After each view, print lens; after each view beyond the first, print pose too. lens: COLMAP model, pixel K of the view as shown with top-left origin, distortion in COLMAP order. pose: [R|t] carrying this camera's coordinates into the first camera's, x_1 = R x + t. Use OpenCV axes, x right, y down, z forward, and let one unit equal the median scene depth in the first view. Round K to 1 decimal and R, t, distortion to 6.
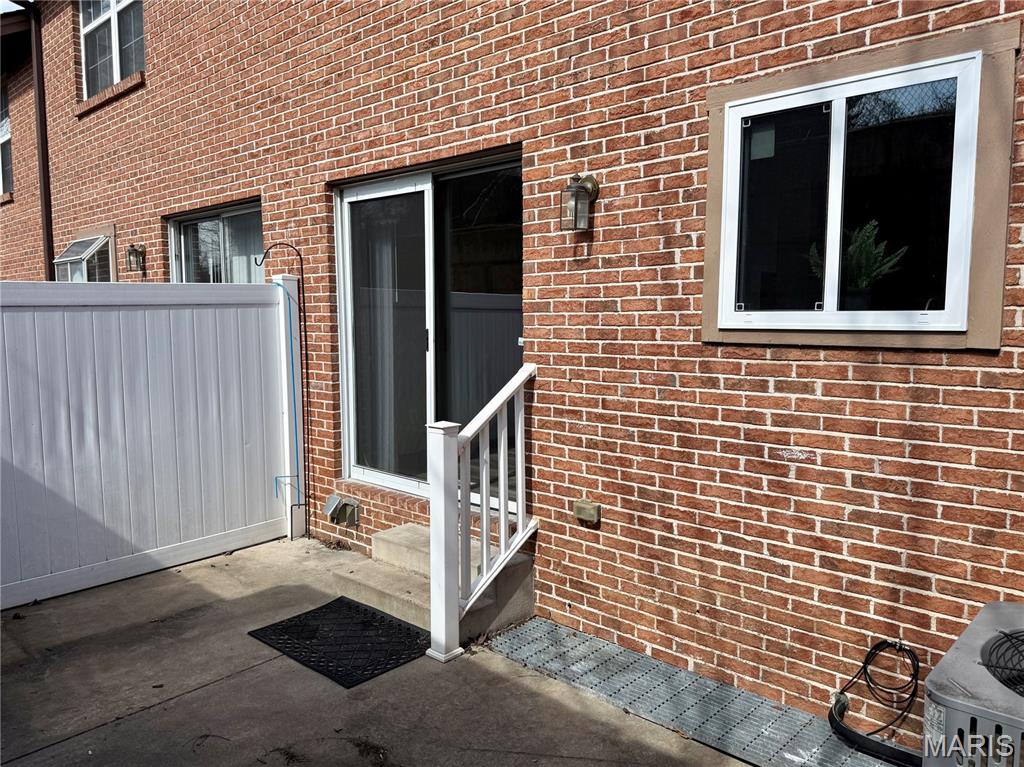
lens RADIAL K [[730.2, 0, 509.9], [0, 730.2, 387.4], [0, 0, 1]] dist [0.038047, -0.051433]
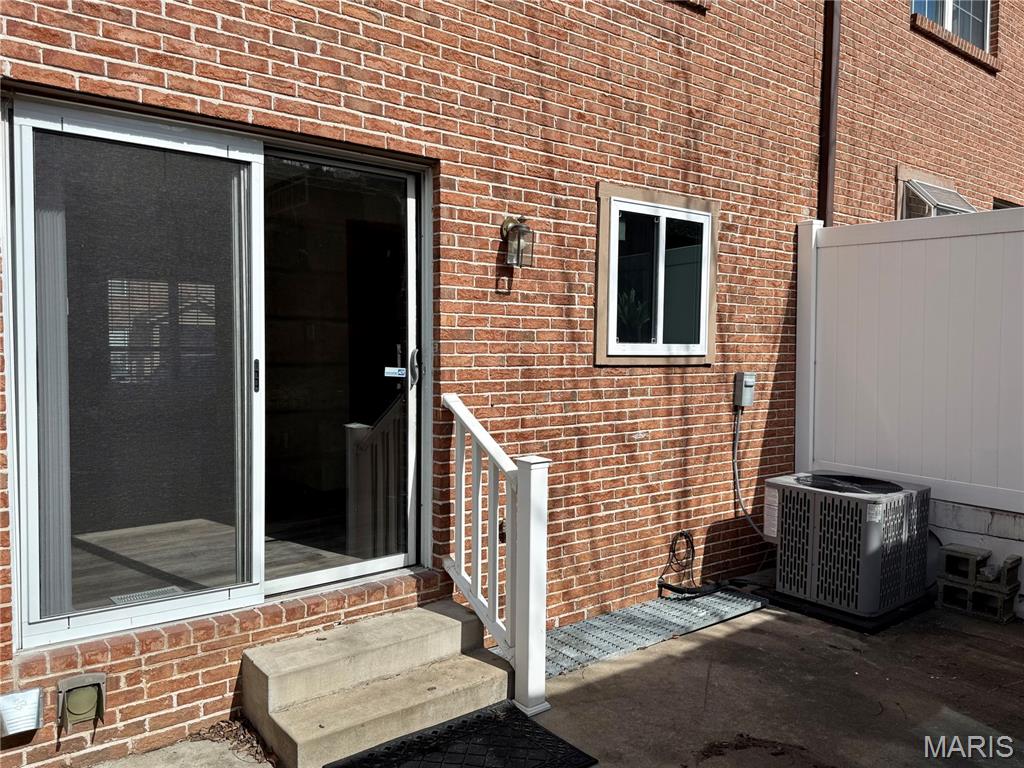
lens RADIAL K [[730.2, 0, 514.7], [0, 730.2, 381.7], [0, 0, 1]] dist [0.038047, -0.051433]
pose [[0.188986, -0.049612, 0.980726, -1.040586], [0.080910, 0.996114, 0.034799, -0.086756], [-0.978641, 0.072774, 0.192266, 0.855219]]
